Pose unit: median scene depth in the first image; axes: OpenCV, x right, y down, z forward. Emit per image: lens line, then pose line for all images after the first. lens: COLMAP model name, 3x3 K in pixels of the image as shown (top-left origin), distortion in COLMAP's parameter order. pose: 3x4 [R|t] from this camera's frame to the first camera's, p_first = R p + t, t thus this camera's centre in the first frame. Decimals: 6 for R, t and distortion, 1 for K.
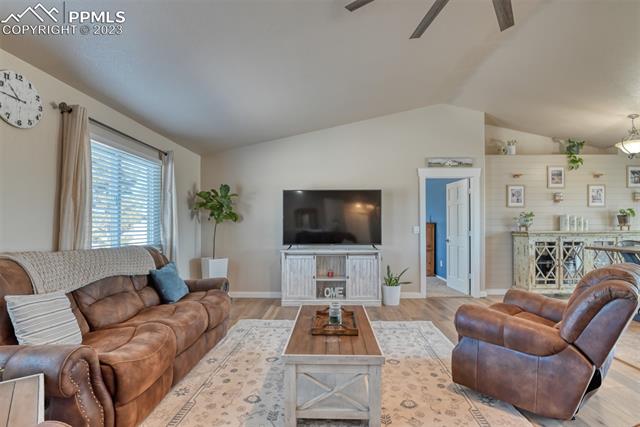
lens RADIAL K [[318.3, 0, 320.4], [0, 318.3, 224.6], [0, 0, 1]] dist [-0.028243, -0.000375]
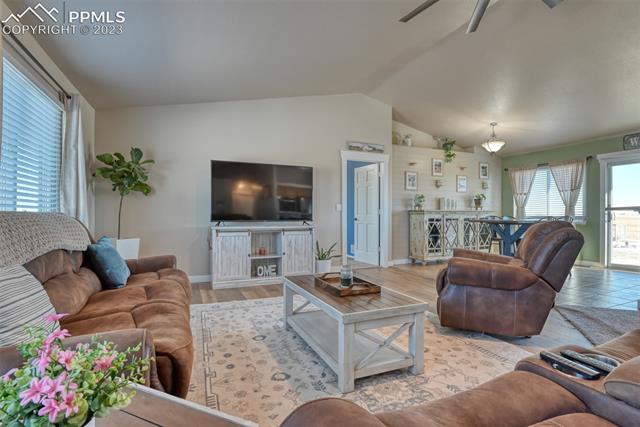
lens RADIAL K [[317.0, 0, 320.0], [0, 317.0, 213.5], [0, 0, 1]] dist [-0.022010, 0.000083]
pose [[0.903801, 0.007750, 0.427884, -0.222220], [-0.007208, 0.999970, -0.002887, 0.042268], [-0.427893, -0.000475, 0.903829, 0.065912]]
